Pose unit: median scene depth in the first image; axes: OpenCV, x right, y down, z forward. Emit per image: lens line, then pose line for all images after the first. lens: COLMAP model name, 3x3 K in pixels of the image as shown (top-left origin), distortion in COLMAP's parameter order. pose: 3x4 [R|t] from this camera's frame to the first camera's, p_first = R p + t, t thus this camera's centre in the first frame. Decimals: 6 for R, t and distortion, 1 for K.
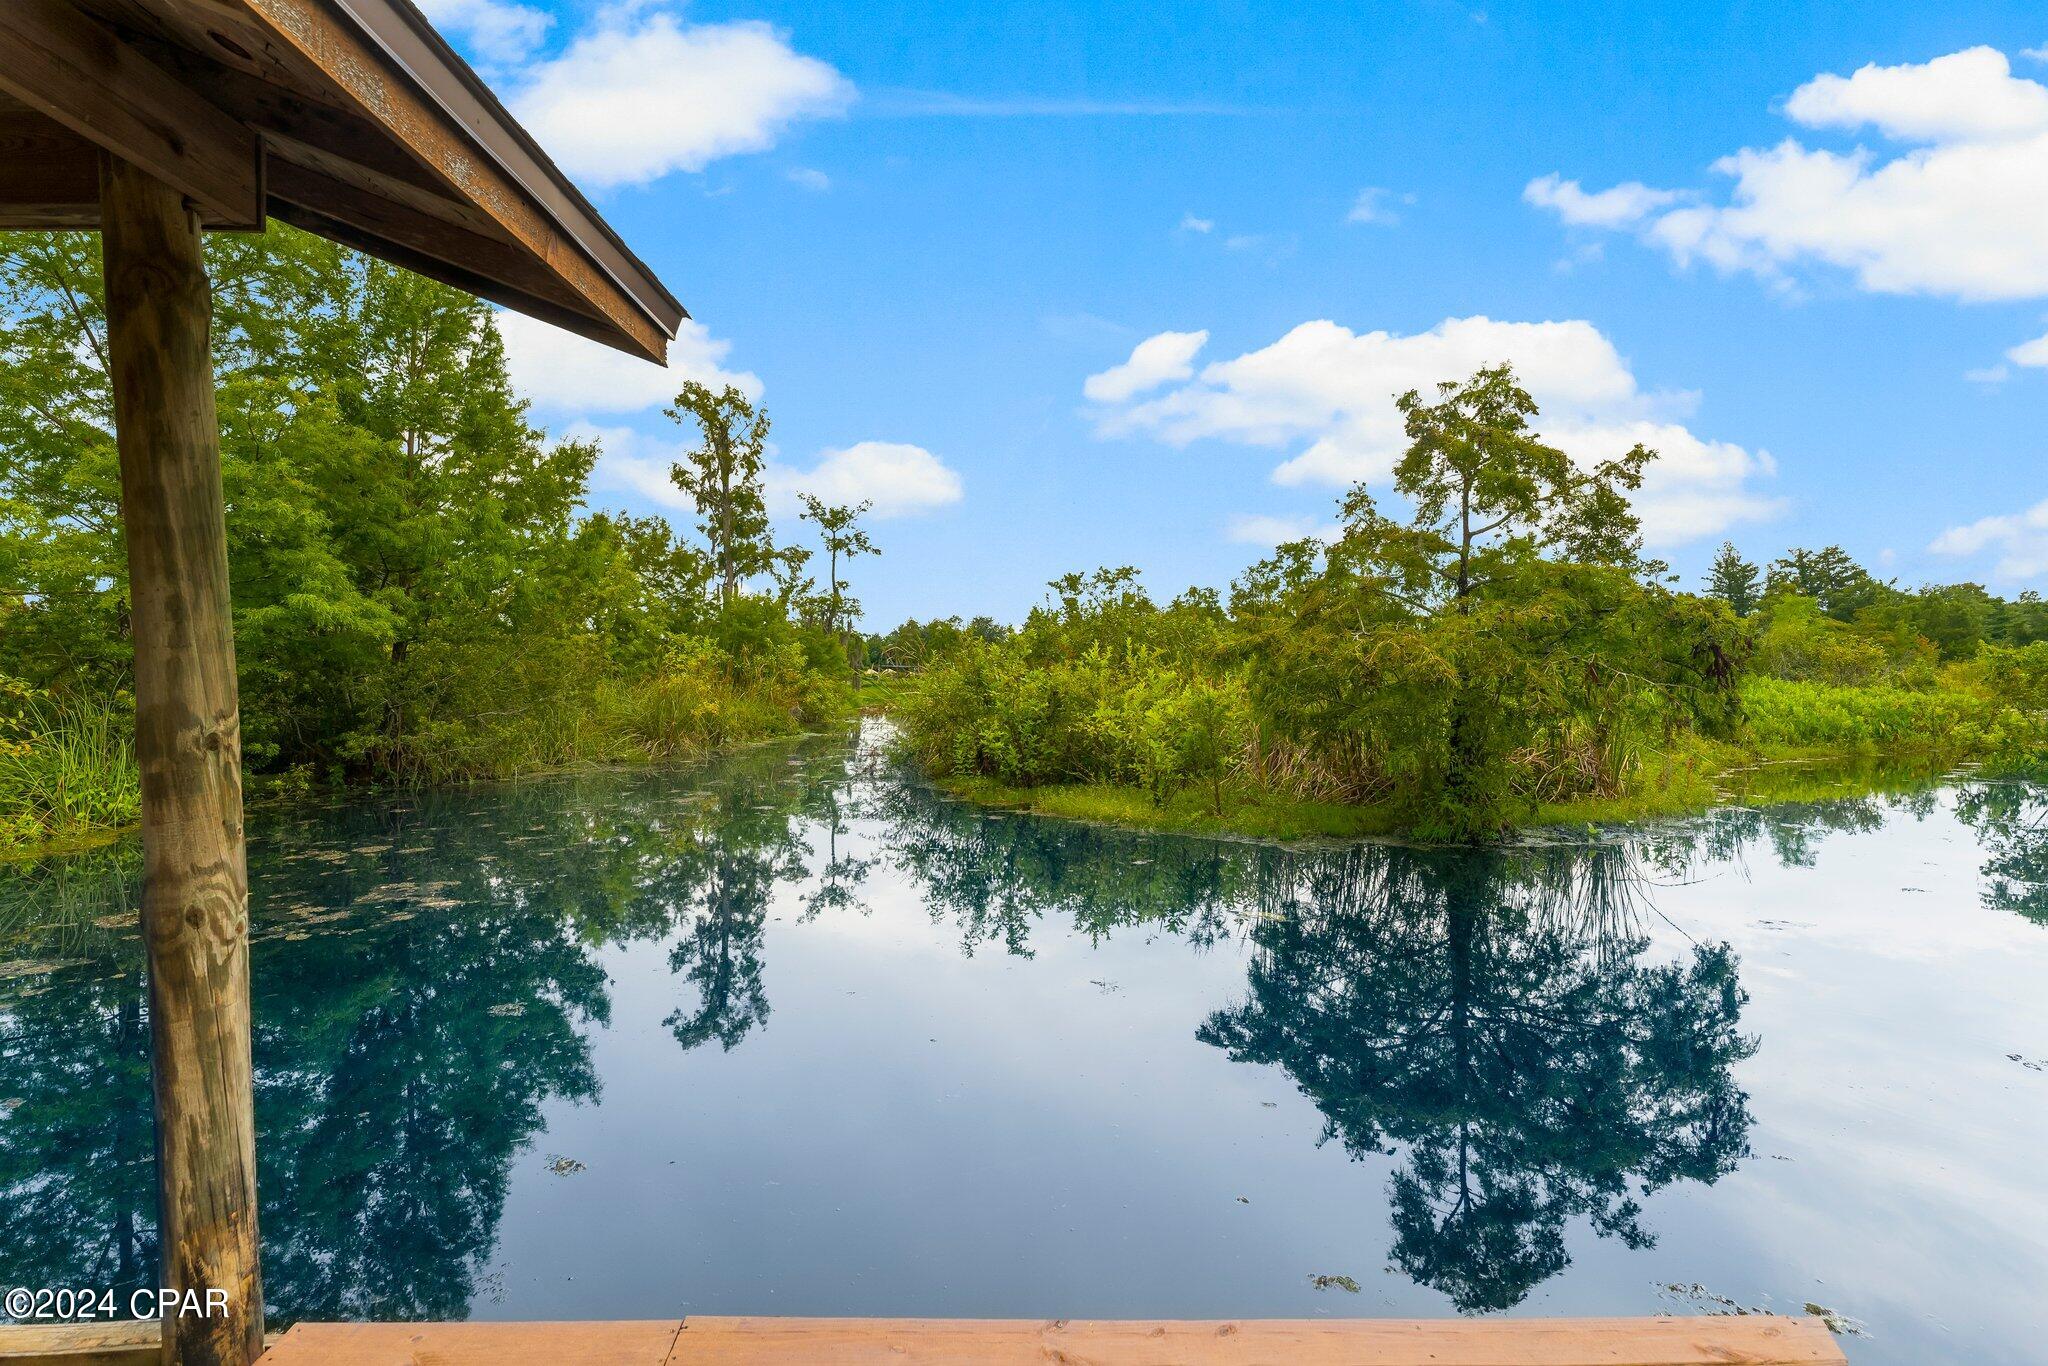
lens RADIAL K [[949.8, 0, 1024.2], [0, 949.8, 679.4], [0, 0, 1]] dist [-0.002787, -0.000070]
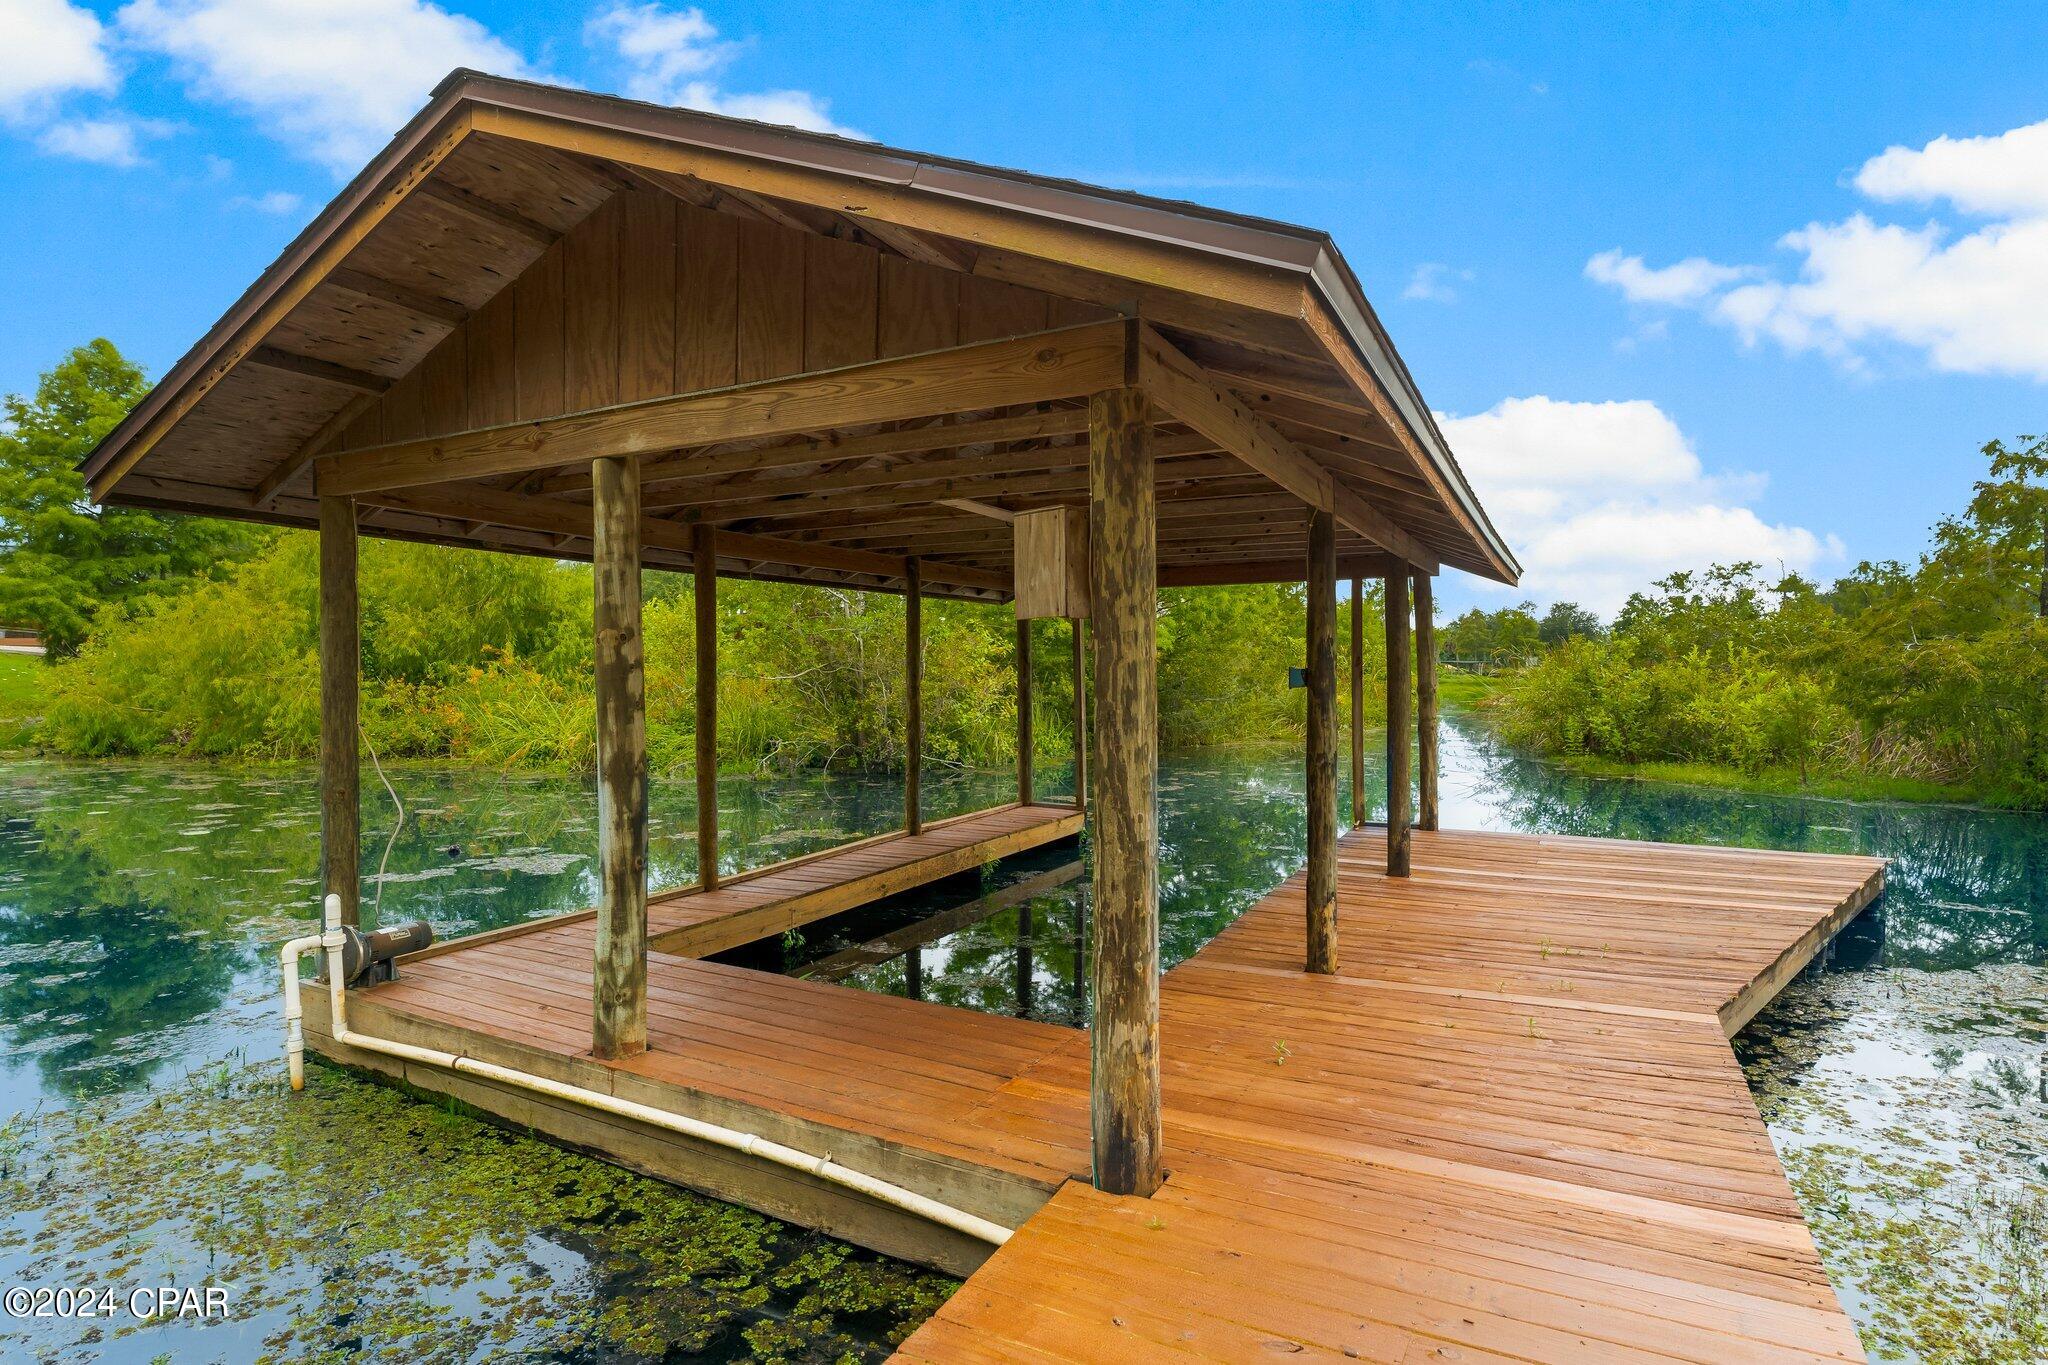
lens RADIAL K [[1080.1, 0, 1033.2], [0, 1080.1, 676.6], [0, 0, 1]] dist [0.001526, -0.000588]
pose [[0.879427, 0.002156, -0.476029, -0.011566], [-0.001912, 0.999998, 0.000995, -0.000812], [0.476030, 0.000035, 0.879429, -0.638668]]
